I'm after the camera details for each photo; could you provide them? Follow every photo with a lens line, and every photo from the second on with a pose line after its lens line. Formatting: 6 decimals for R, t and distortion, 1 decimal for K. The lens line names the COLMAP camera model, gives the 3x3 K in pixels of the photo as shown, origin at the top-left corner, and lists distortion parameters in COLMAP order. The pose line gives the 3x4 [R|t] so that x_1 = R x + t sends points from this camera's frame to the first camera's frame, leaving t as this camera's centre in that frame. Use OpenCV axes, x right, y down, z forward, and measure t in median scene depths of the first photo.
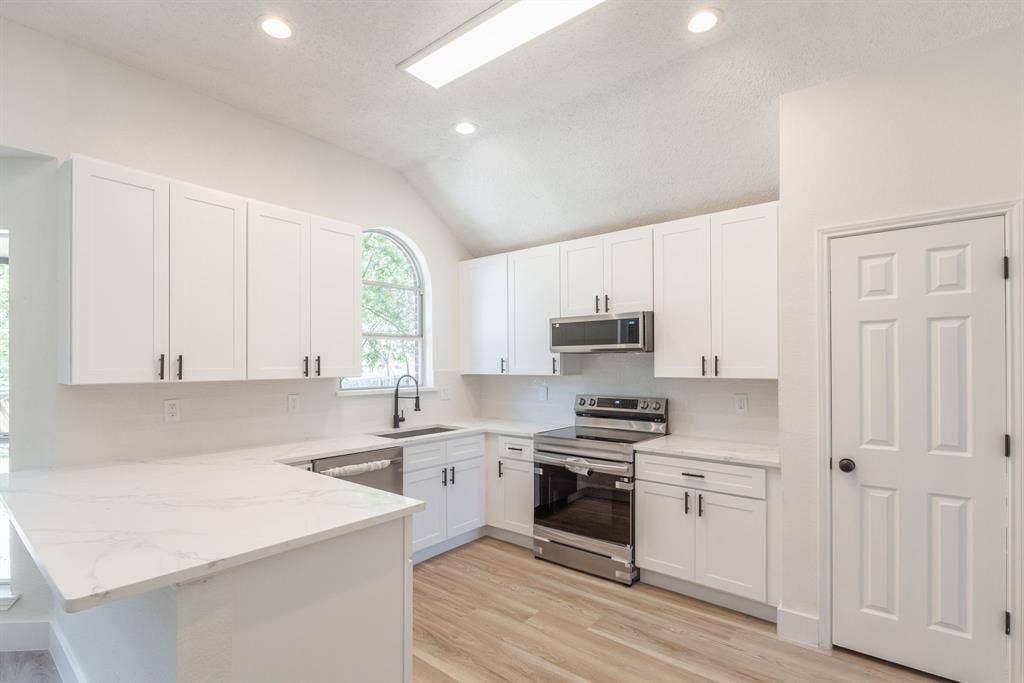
lens RADIAL K [[485.2, 0, 507.6], [0, 485.2, 363.2], [0, 0, 1]] dist [0.001154, -0.000127]
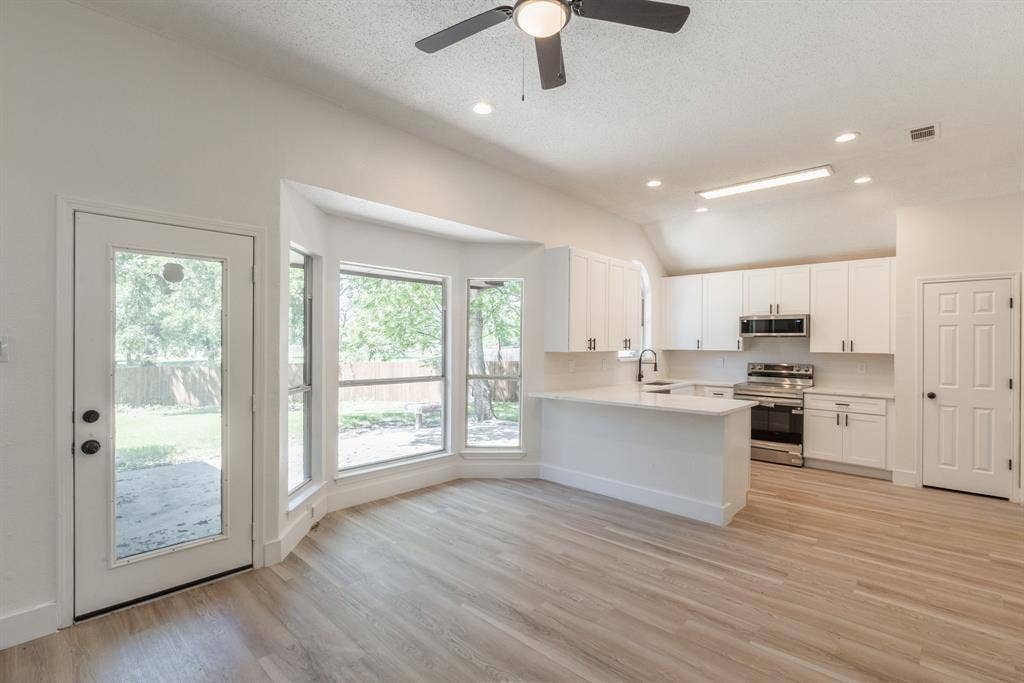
lens RADIAL K [[480.6, 0, 512.0], [0, 480.6, 341.5], [0, 0, 1]] dist [-0.003340, -0.000904]
pose [[0.999257, 0.008725, -0.037540, -0.751291], [-0.008670, 0.999961, 0.001637, -0.003067], [0.037553, -0.001310, 0.999294, -0.817393]]
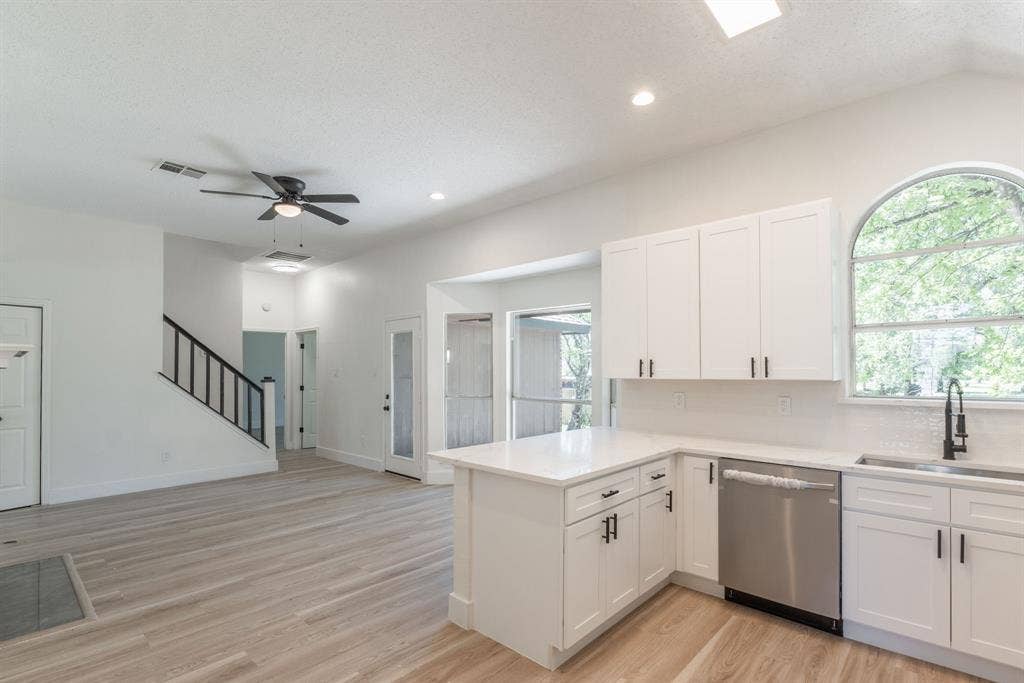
lens RADIAL K [[485.2, 0, 507.6], [0, 485.2, 363.2], [0, 0, 1]] dist [0.001154, -0.000127]
pose [[-0.054302, -0.013727, -0.998430, 0.586425], [0.004652, 0.999891, -0.014000, 0.009326], [0.998514, -0.005405, -0.054232, 0.533389]]
